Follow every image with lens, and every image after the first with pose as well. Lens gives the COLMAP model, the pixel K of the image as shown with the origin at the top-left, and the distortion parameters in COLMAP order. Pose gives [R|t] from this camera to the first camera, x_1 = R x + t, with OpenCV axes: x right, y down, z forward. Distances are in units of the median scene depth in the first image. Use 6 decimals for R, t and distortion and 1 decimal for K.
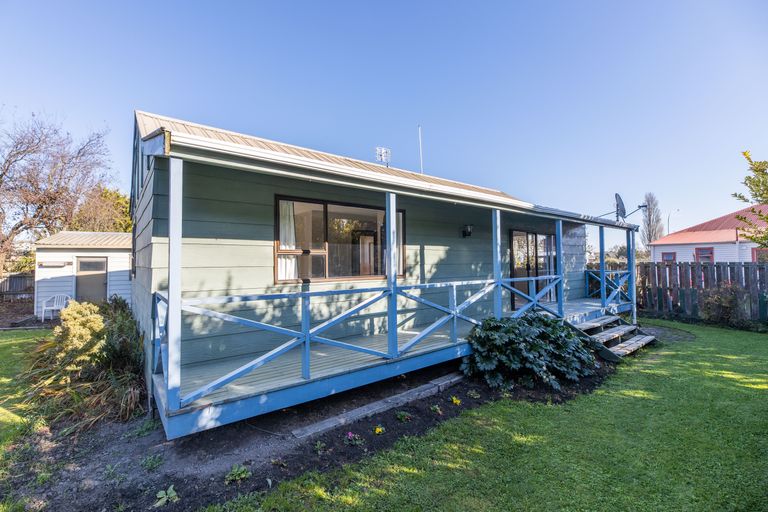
lens RADIAL K [[327.7, 0, 384.0], [0, 327.7, 256.0], [0, 0, 1]] dist [0.002941, 0.000264]
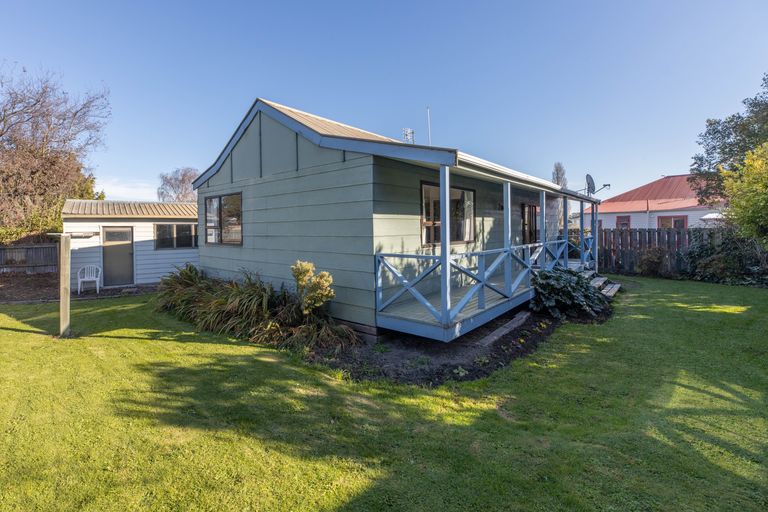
lens RADIAL K [[356.4, 0, 358.9], [0, 356.4, 235.0], [0, 0, 1]] dist [-0.002797, -0.000159]
pose [[0.982557, -0.009087, 0.185741, -0.521748], [0.002688, 0.999395, 0.034675, -0.009735], [-0.185944, -0.033571, 0.981987, -0.230473]]
